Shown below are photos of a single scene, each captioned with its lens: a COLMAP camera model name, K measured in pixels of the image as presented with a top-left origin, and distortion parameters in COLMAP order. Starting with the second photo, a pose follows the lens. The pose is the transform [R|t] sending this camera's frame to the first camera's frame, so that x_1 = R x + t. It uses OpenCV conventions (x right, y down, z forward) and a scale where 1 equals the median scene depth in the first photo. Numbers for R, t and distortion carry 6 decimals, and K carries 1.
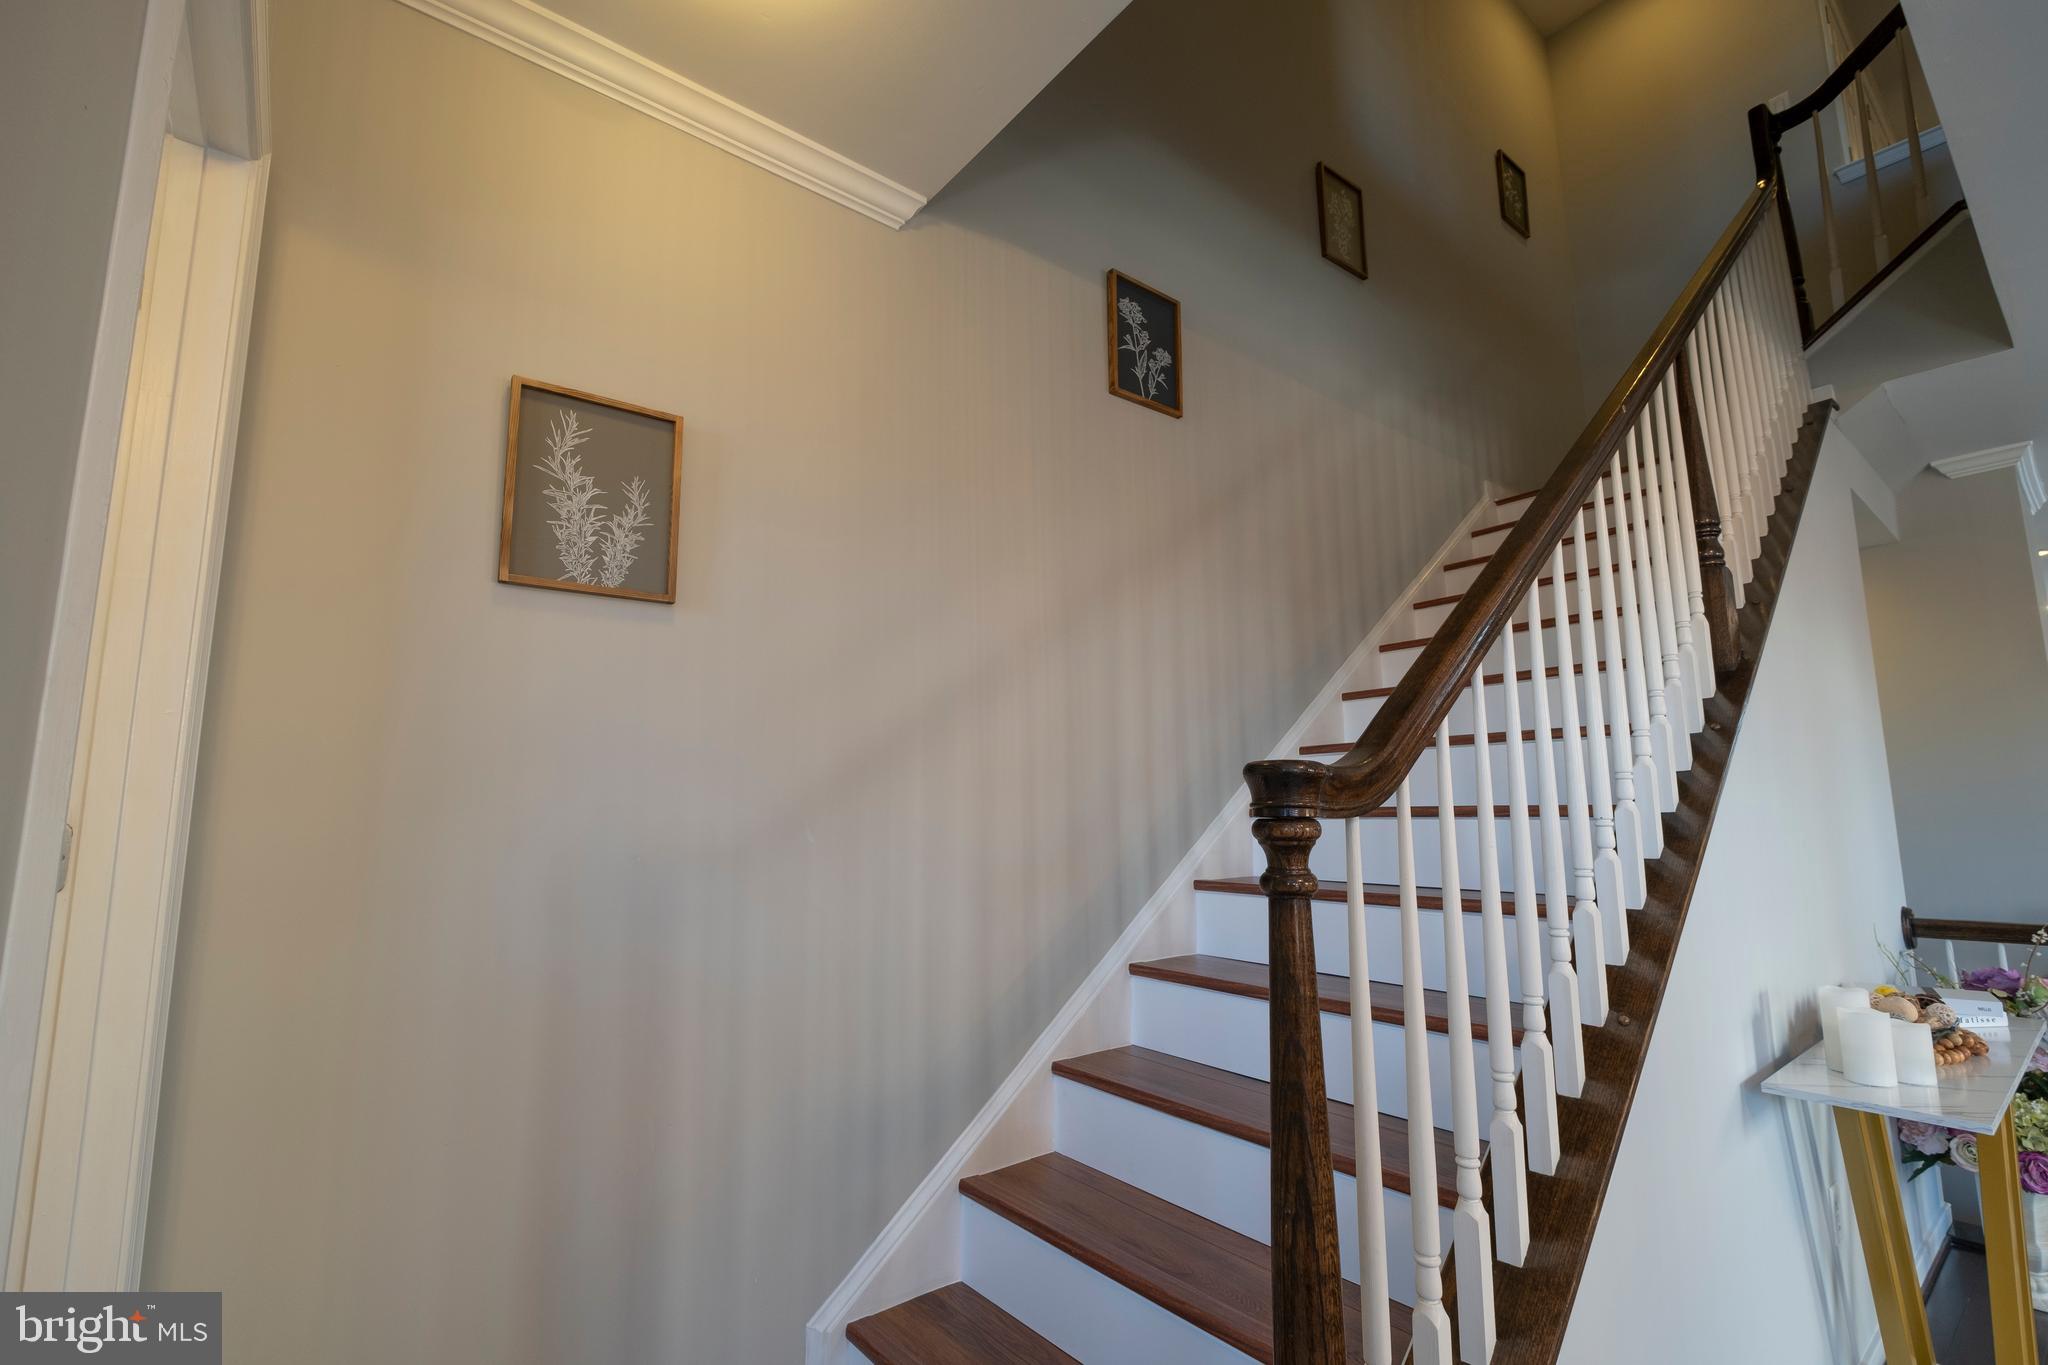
lens RADIAL K [[913.3, 0, 1029.9], [0, 913.3, 686.4], [0, 0, 1]] dist [0.004496, -0.004869]
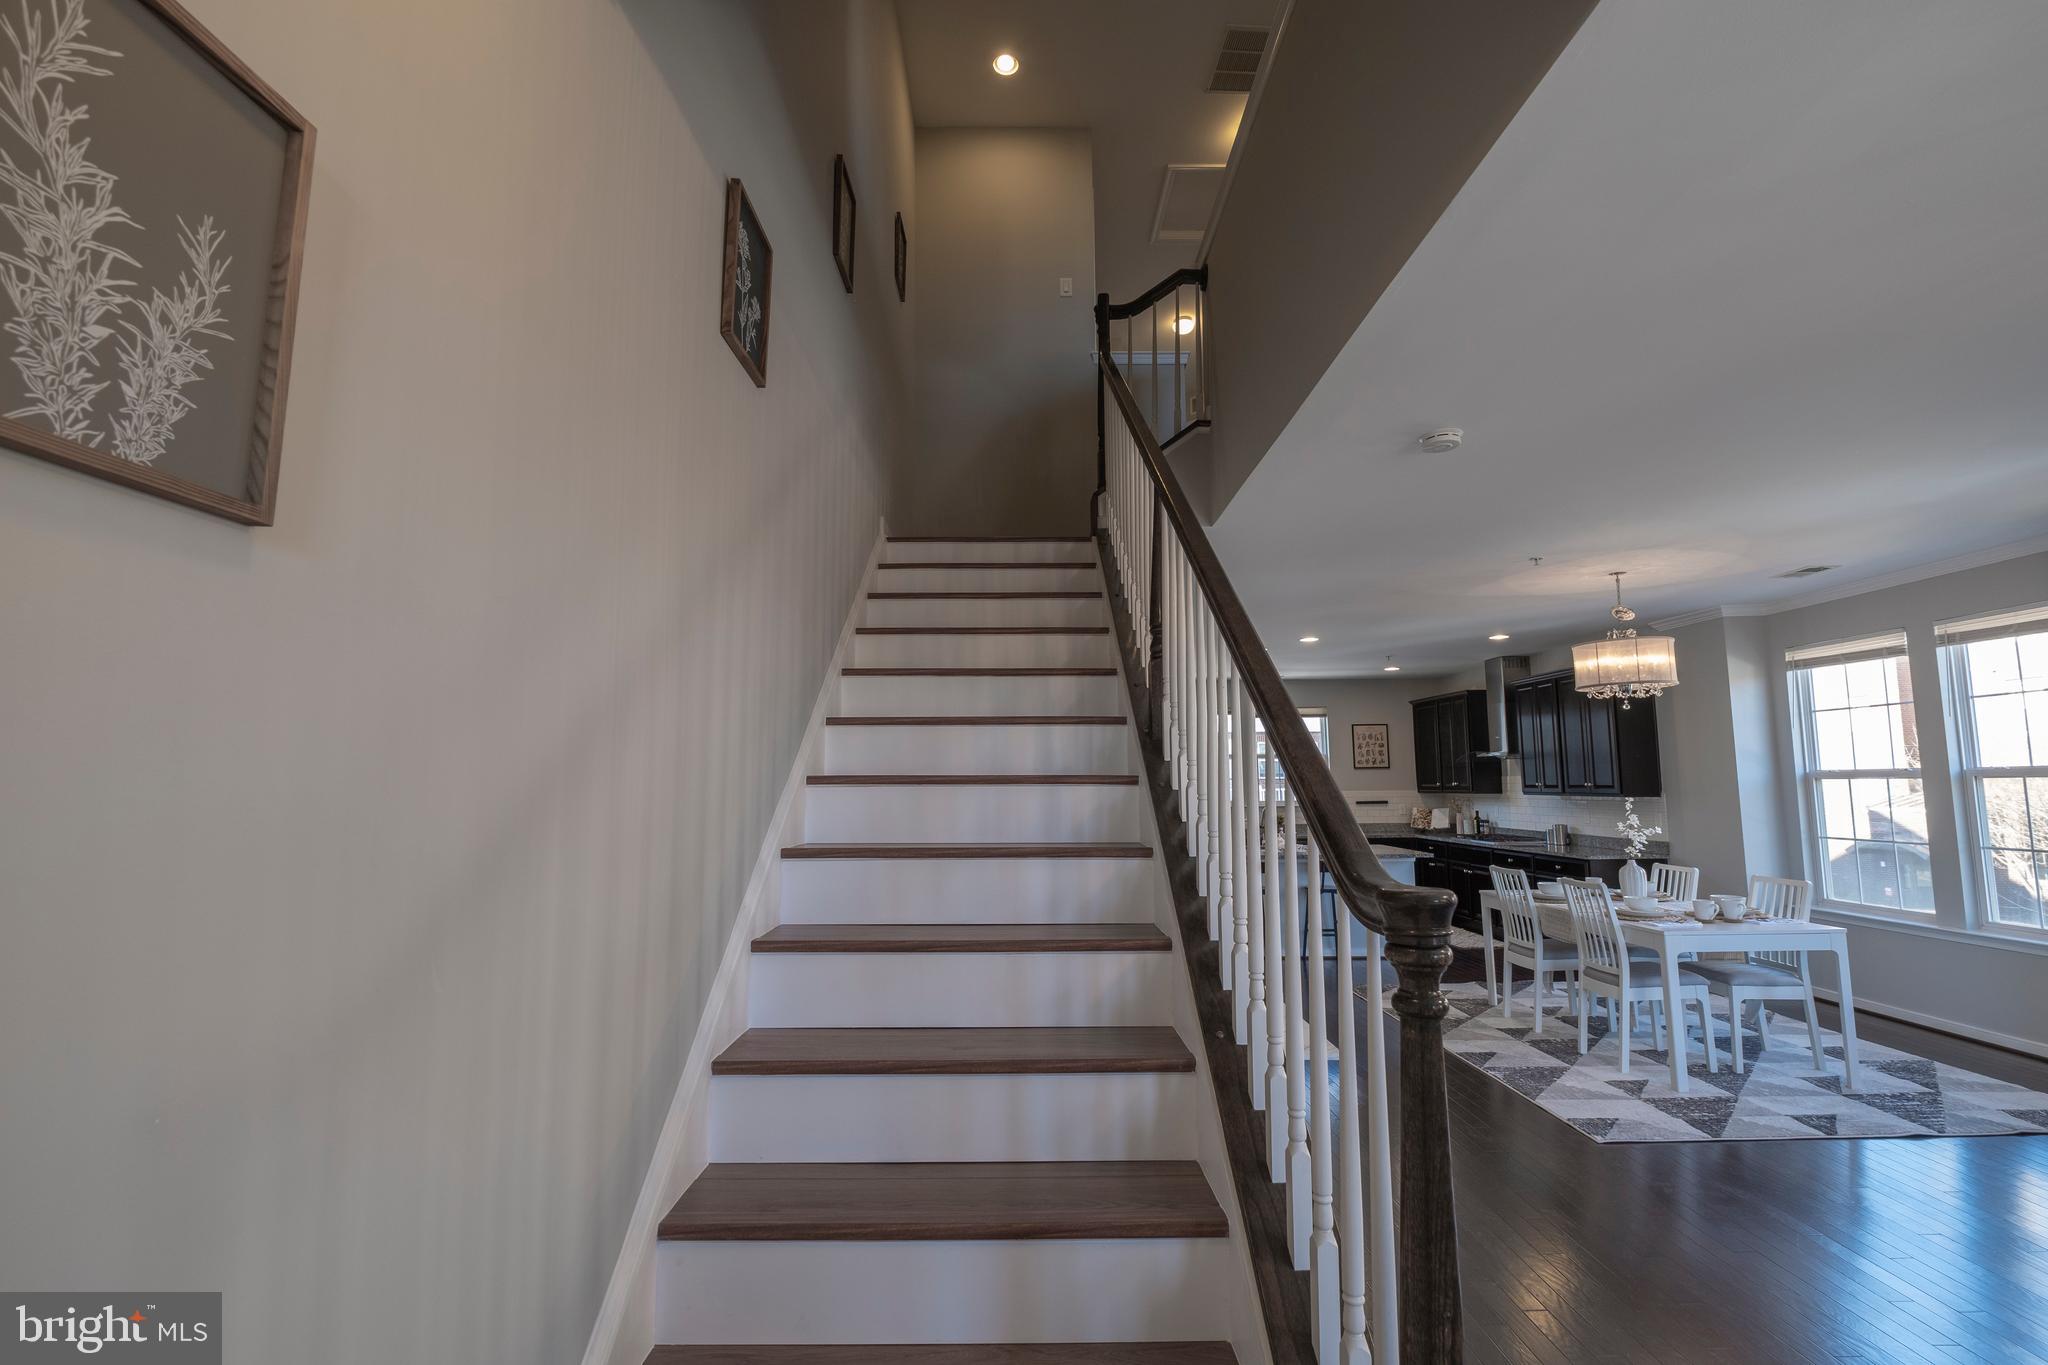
lens RADIAL K [[913.3, 0, 1029.9], [0, 913.3, 686.4], [0, 0, 1]] dist [0.004496, -0.004869]
pose [[0.619725, 0.088853, 0.779773, -0.517923], [-0.110497, 0.993552, -0.025395, -0.044186], [-0.777001, -0.070424, 0.625547, 0.431495]]
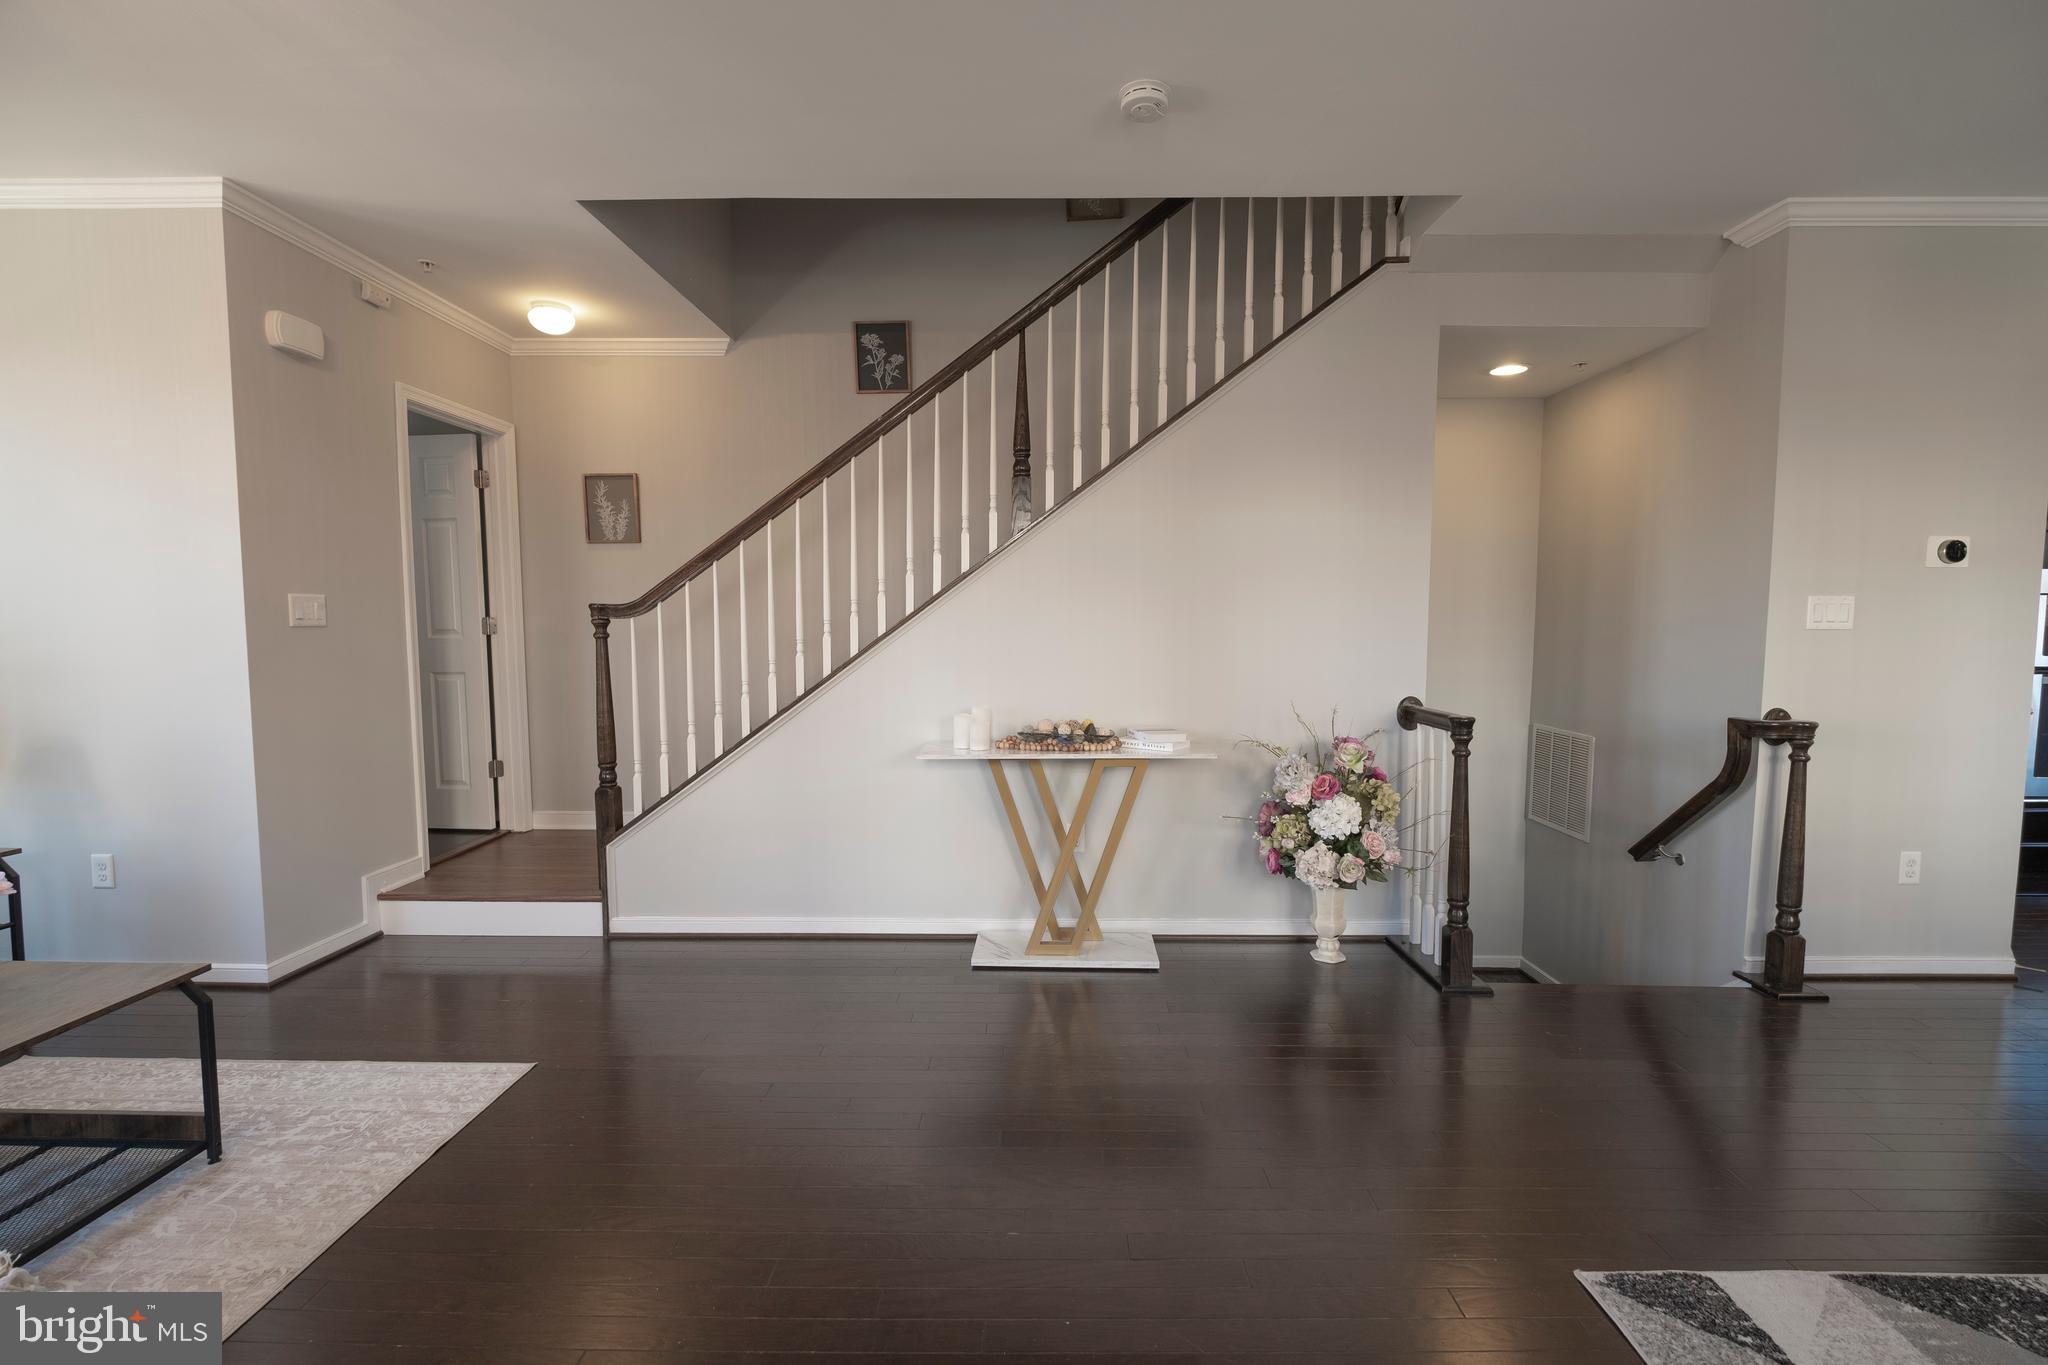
lens RADIAL K [[887.2, 0, 1029.0], [0, 887.2, 686.5], [0, 0, 1]] dist [-0.004347, -0.001212]
pose [[0.768633, 0.054555, -0.637360, 2.390191], [0.084533, 0.978956, 0.185738, -0.064423], [0.634081, -0.196643, 0.747846, -0.390246]]
